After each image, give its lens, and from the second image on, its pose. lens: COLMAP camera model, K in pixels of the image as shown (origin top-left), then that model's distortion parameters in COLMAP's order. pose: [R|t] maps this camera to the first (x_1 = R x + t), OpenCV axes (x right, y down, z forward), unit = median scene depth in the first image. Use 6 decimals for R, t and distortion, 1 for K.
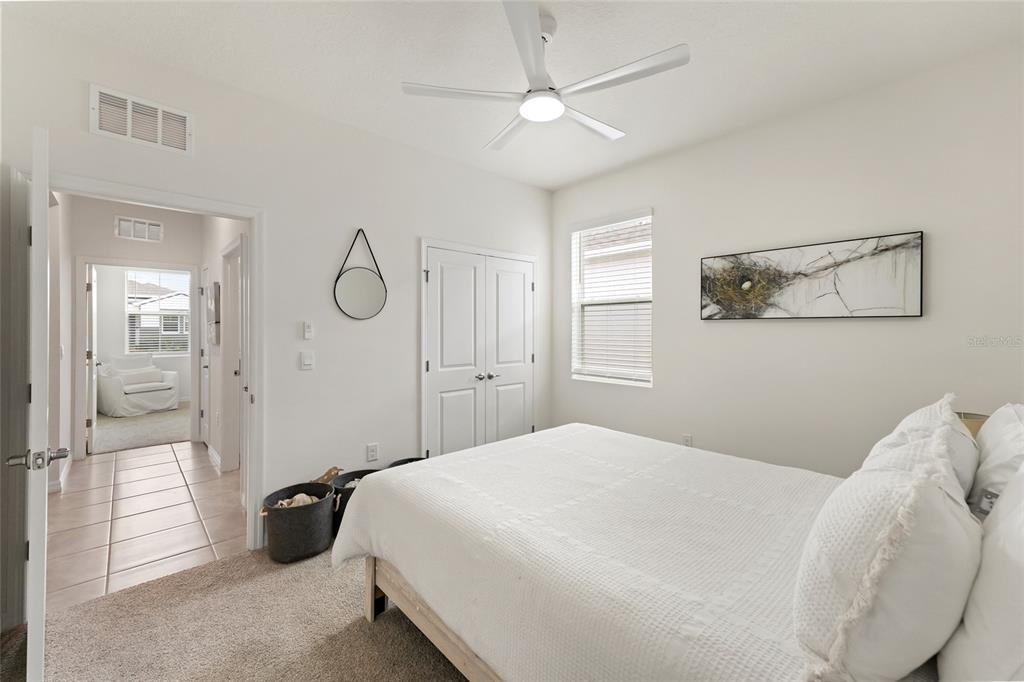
lens RADIAL K [[413.7, 0, 525.5], [0, 413.7, 327.0], [0, 0, 1]] dist [-0.007381, -0.000298]
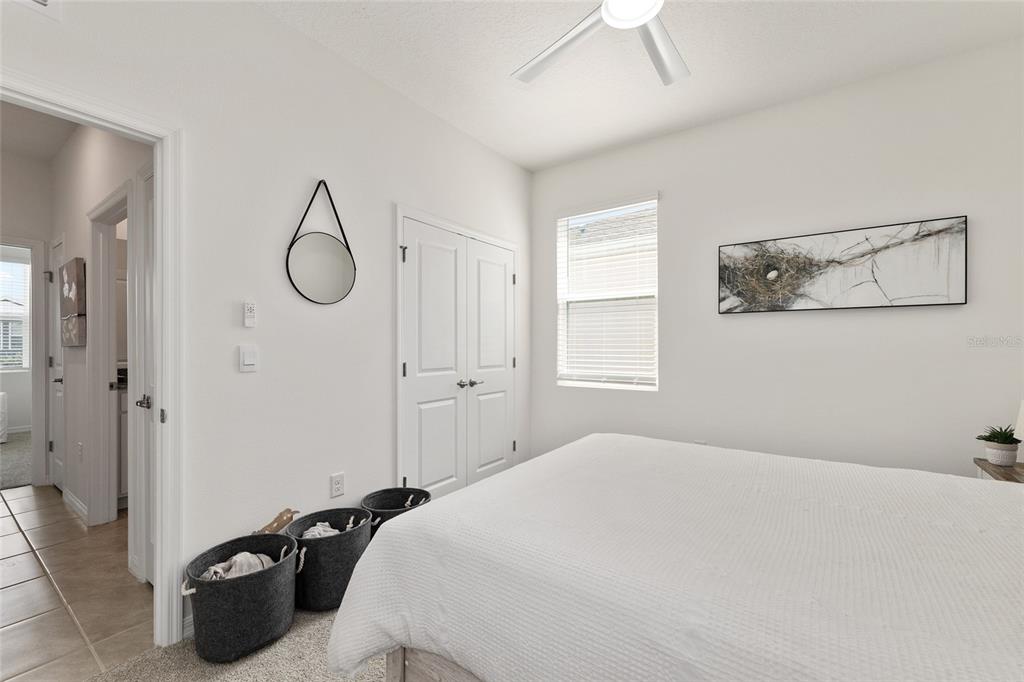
lens RADIAL K [[413.7, 0, 511.7], [0, 413.7, 346.0], [0, 0, 1]] dist [-0.007381, -0.000298]
pose [[0.980191, -0.002426, 0.198039, -0.202224], [0.002082, 0.999996, 0.001945, 0.051077], [-0.198043, -0.001494, 0.980192, 0.203203]]
